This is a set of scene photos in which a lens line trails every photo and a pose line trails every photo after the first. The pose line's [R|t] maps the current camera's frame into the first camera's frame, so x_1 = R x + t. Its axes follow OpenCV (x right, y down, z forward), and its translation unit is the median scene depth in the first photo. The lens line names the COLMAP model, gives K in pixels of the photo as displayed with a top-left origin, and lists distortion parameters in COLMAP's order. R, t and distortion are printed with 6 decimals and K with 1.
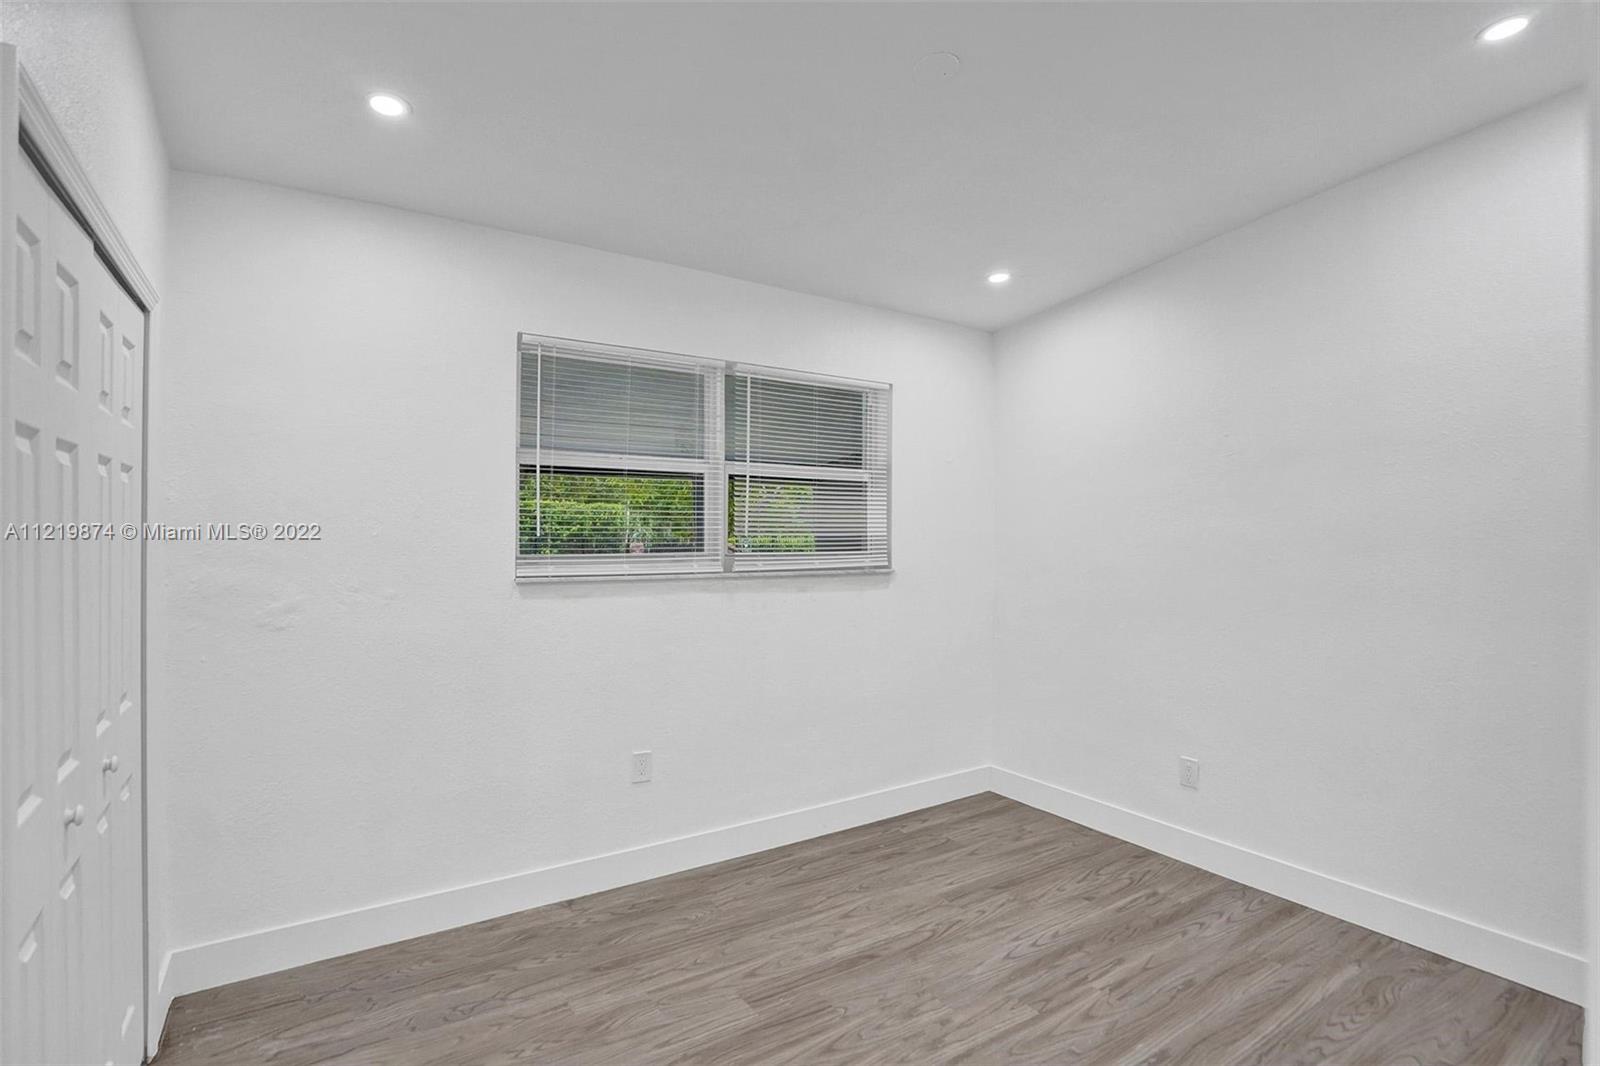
lens RADIAL K [[751.9, 0, 808.1], [0, 751.9, 536.2], [0, 0, 1]] dist [-0.055620, 0.024005]
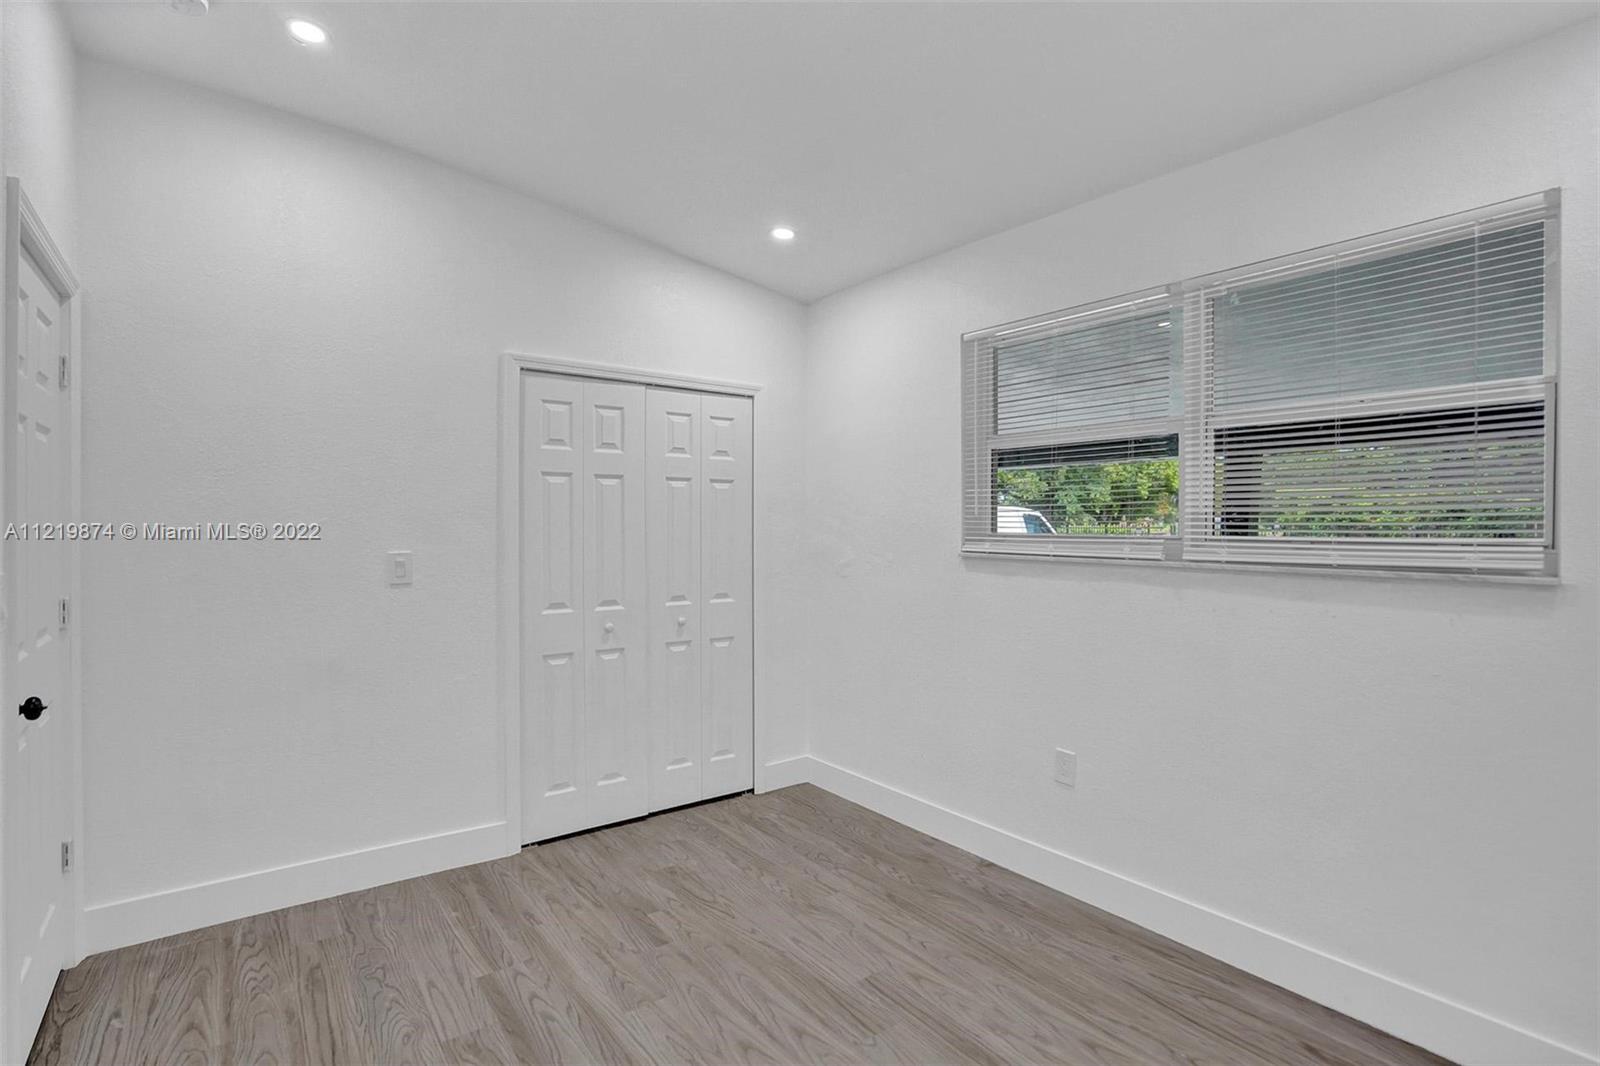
lens RADIAL K [[751.9, 0, 808.1], [0, 751.9, 536.2], [0, 0, 1]] dist [-0.055620, 0.024005]
pose [[0.085133, 0.010001, -0.996319, 0.745196], [-0.008416, 0.999921, 0.009318, 0.023708], [0.996334, 0.007591, 0.085210, 0.693003]]
